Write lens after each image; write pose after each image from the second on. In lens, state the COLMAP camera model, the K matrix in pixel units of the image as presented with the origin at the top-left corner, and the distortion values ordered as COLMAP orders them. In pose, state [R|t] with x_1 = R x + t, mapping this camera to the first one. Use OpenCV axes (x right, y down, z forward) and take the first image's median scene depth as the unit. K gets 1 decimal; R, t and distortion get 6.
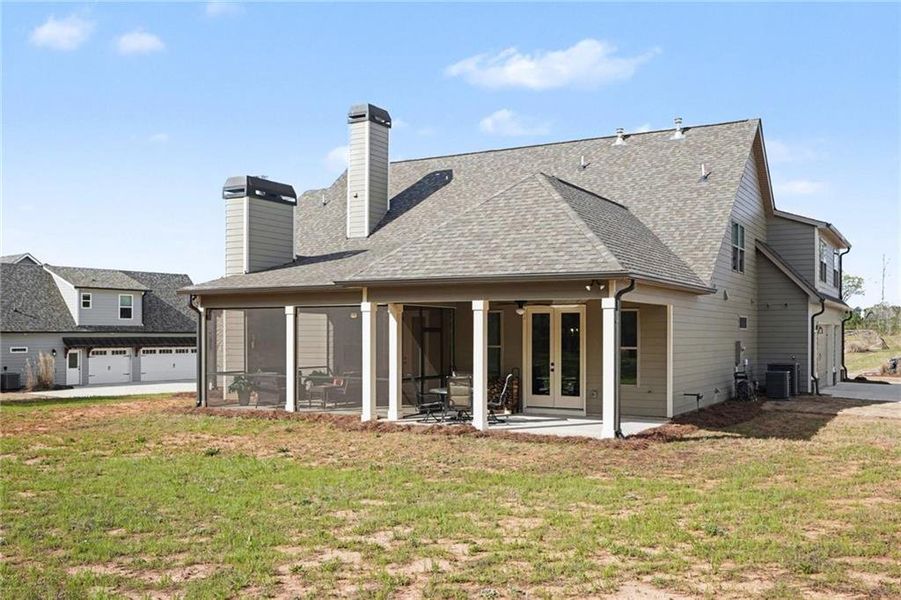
lens RADIAL K [[843.1, 0, 450.0], [0, 843.1, 307.9], [0, 0, 1]] dist [-0.012472, 0.000000]
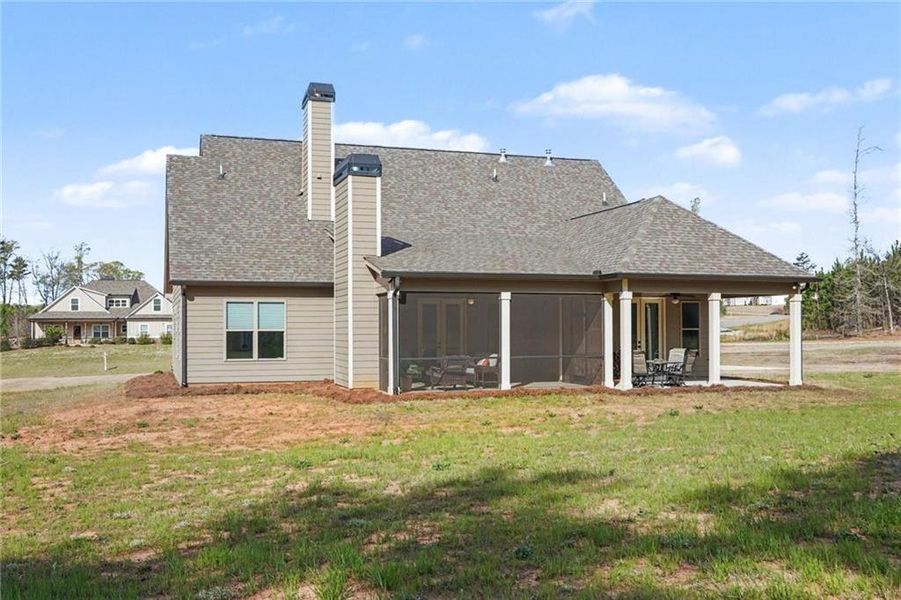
lens RADIAL K [[912.9, 0, 453.1], [0, 912.9, 302.8], [0, 0, 1]] dist [-0.012780, 0.000000]
pose [[0.661198, 0.018246, 0.749989, -1.112413], [-0.018569, 0.999796, -0.007953, 0.021881], [-0.749982, -0.008668, 0.661402, 0.276377]]
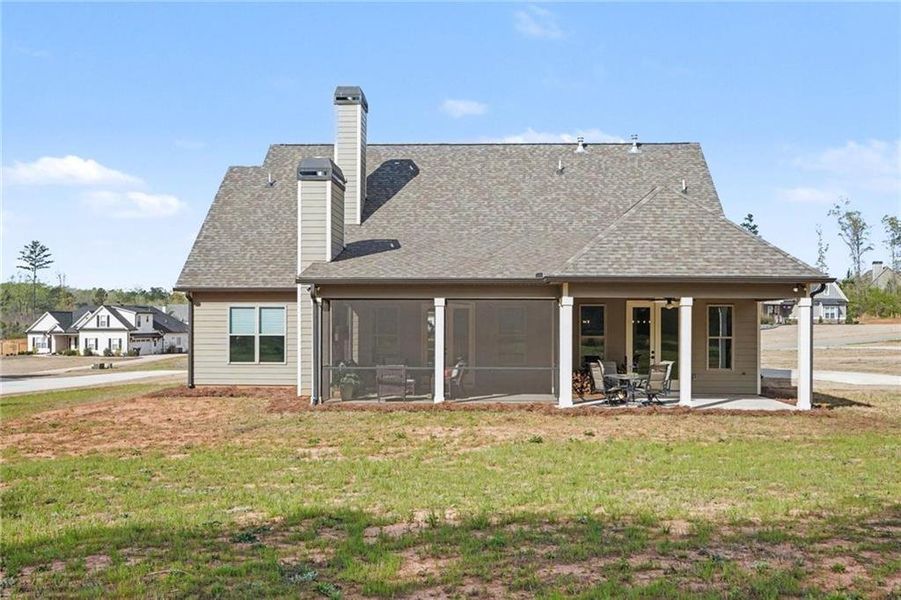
lens RADIAL K [[912.9, 0, 450.2], [0, 912.9, 298.6], [0, 0, 1]] dist [-0.012780, 0.000000]
pose [[0.888907, 0.012519, 0.457916, -0.676580], [-0.014946, 0.999887, 0.001679, -0.003653], [-0.457843, -0.008336, 0.888994, 0.028430]]
